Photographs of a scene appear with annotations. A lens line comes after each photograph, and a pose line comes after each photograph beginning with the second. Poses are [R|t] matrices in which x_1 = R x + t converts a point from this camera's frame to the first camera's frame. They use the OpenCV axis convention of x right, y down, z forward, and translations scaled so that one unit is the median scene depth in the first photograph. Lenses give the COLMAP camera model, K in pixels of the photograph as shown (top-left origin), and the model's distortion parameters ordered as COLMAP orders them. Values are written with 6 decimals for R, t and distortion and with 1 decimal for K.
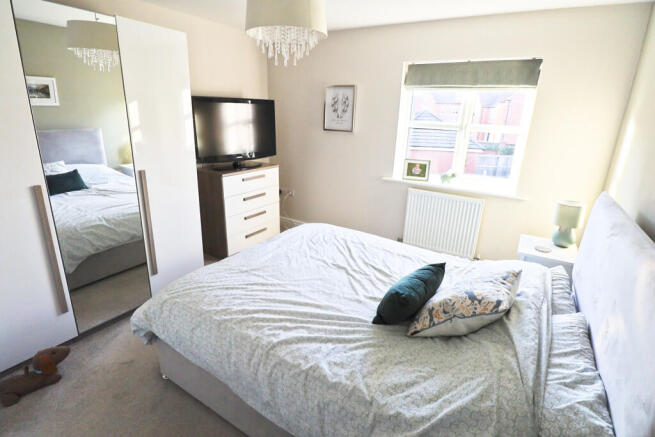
lens RADIAL K [[334.9, 0, 328.2], [0, 334.9, 219.6], [0, 0, 1]] dist [-0.003822, -0.001527]
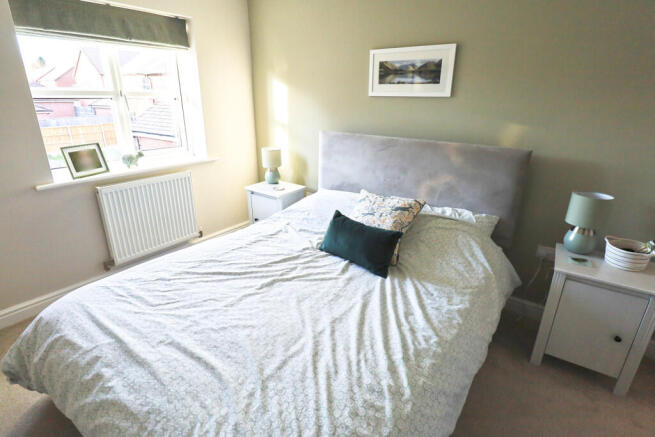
lens RADIAL K [[334.9, 0, 328.1], [0, 334.9, 214.7], [0, 0, 1]] dist [-0.003822, -0.001527]
pose [[0.052675, -0.369302, 0.927815, -0.587169], [0.298752, 0.892381, 0.338237, -0.207089], [-0.952876, 0.259370, 0.157336, 0.714026]]
